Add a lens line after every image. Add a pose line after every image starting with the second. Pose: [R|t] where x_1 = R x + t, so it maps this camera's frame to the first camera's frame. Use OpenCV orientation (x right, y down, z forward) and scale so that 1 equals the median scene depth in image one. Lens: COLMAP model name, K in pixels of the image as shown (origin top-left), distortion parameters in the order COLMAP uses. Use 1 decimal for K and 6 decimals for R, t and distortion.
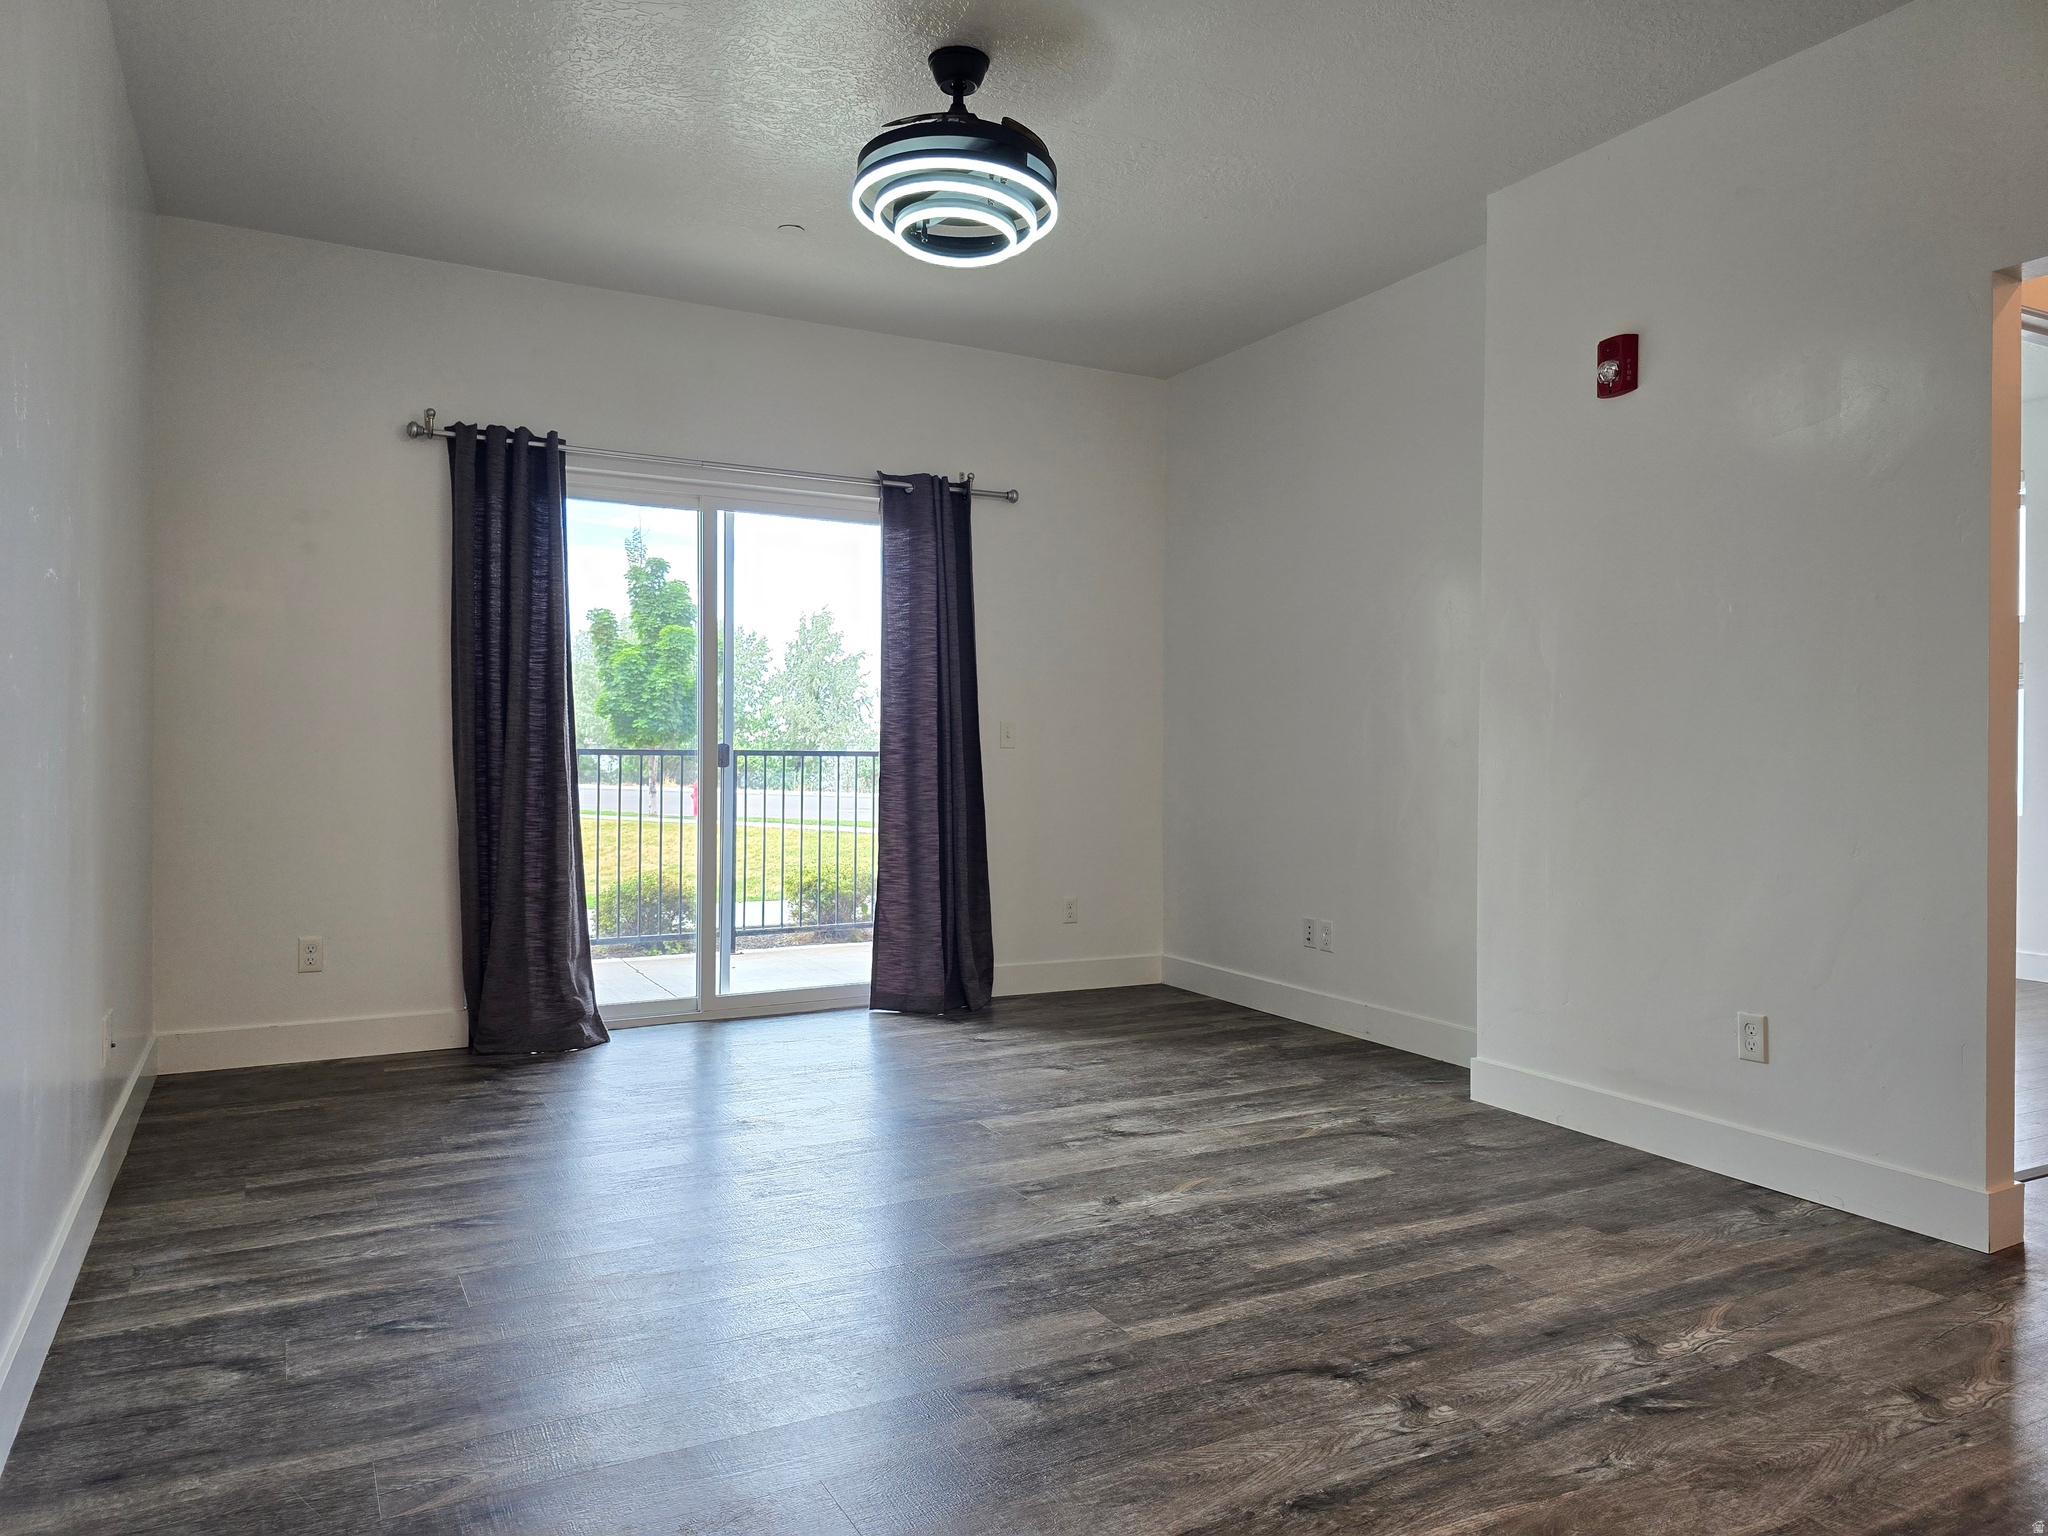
lens RADIAL K [[1365.8, 0, 1025.3], [0, 1365.8, 762.3], [0, 0, 1]] dist [0.070087, -0.063899]
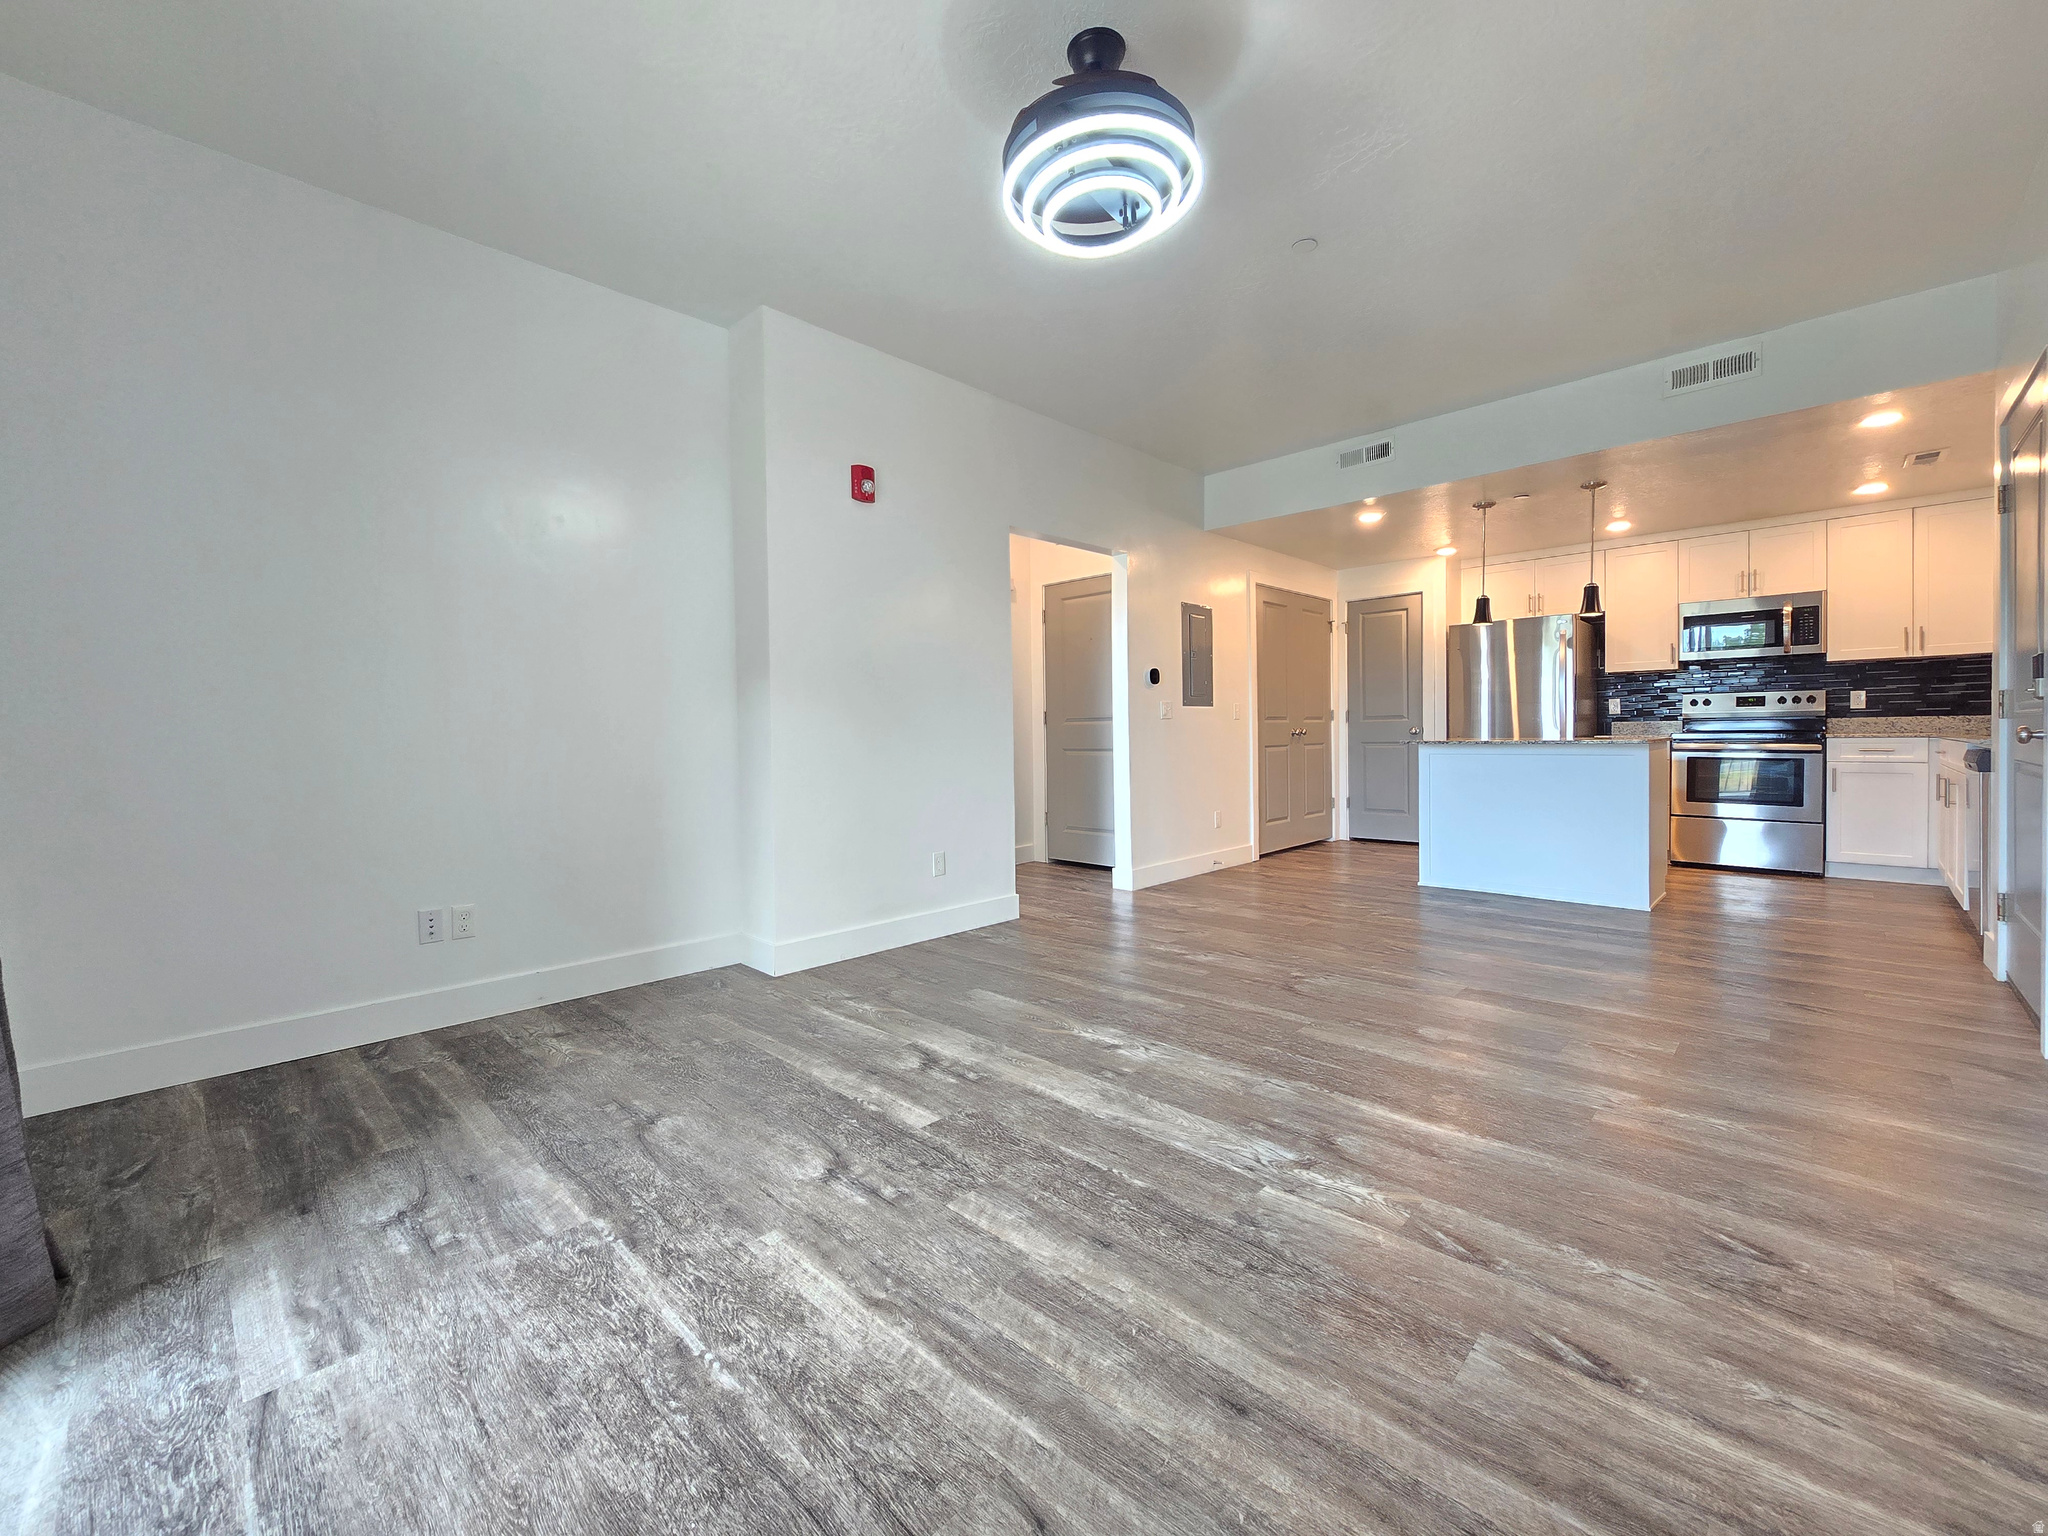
lens RADIAL K [[839.1, 0, 1014.6], [0, 839.1, 748.2], [0, 0, 1]] dist [0.001670, -0.001732]
pose [[-0.298603, -0.019966, 0.954169, -0.565407], [0.018137, 0.999482, 0.026590, 0.005061], [-0.954205, 0.025246, -0.298086, 1.102654]]
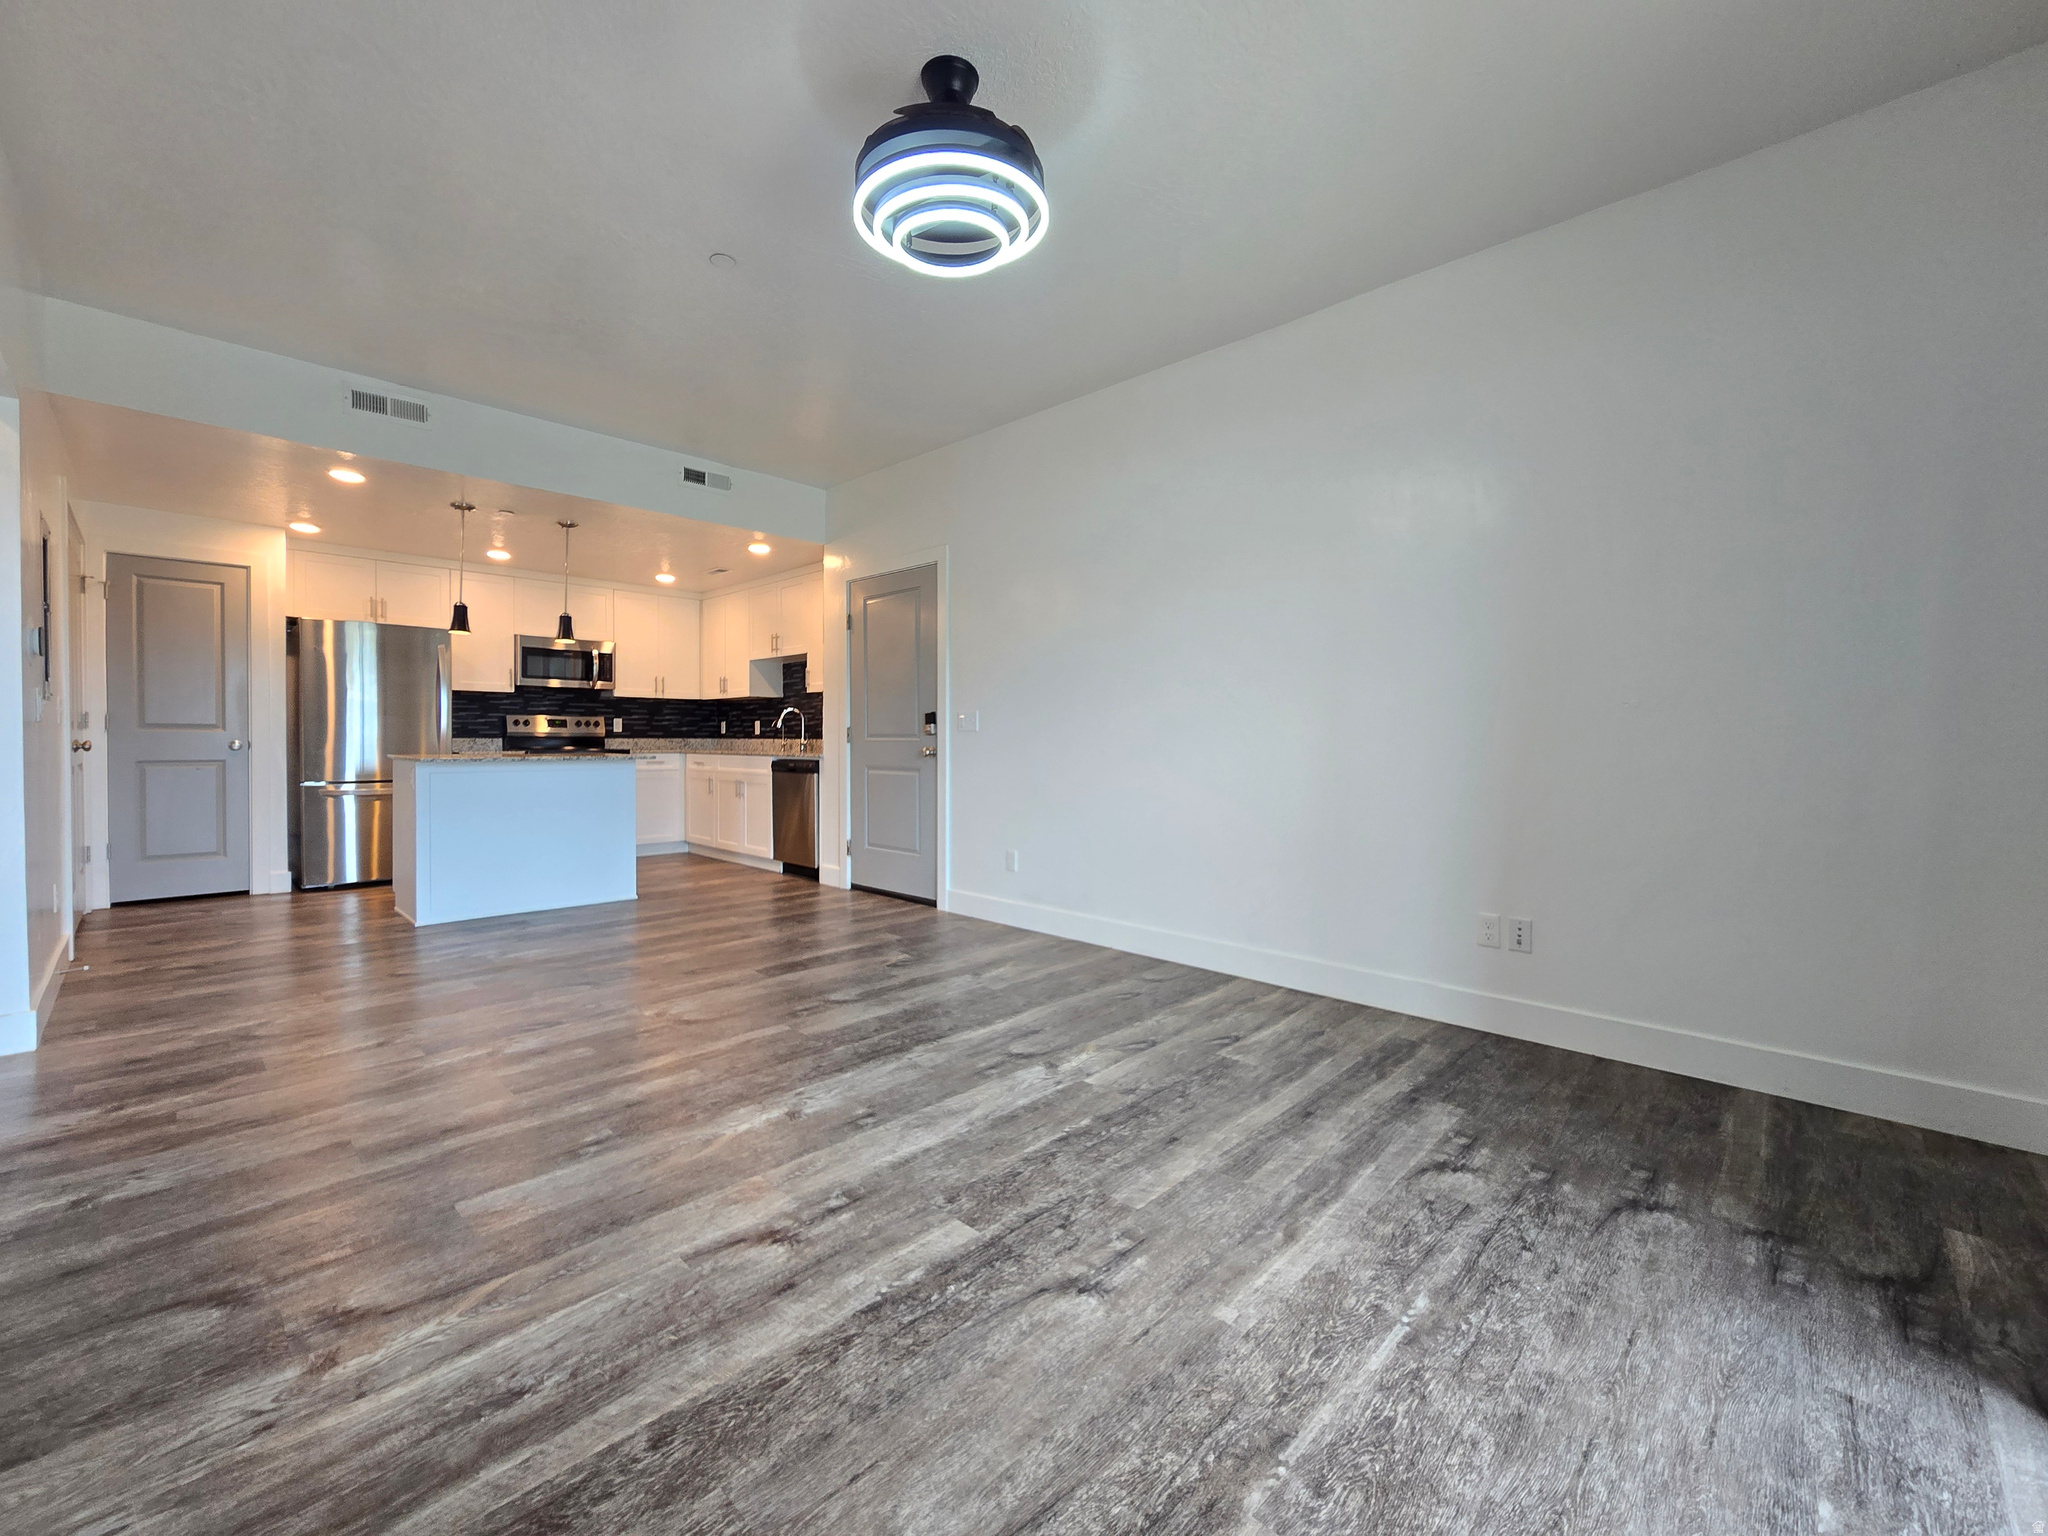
lens RADIAL K [[839.1, 0, 1011.7], [0, 839.1, 750.1], [0, 0, 1]] dist [0.001670, -0.001732]
pose [[-0.954238, -0.008121, -0.298938, 0.083936], [-0.013749, 0.999766, 0.016730, -0.001117], [0.298732, 0.020074, -0.954126, 1.431995]]
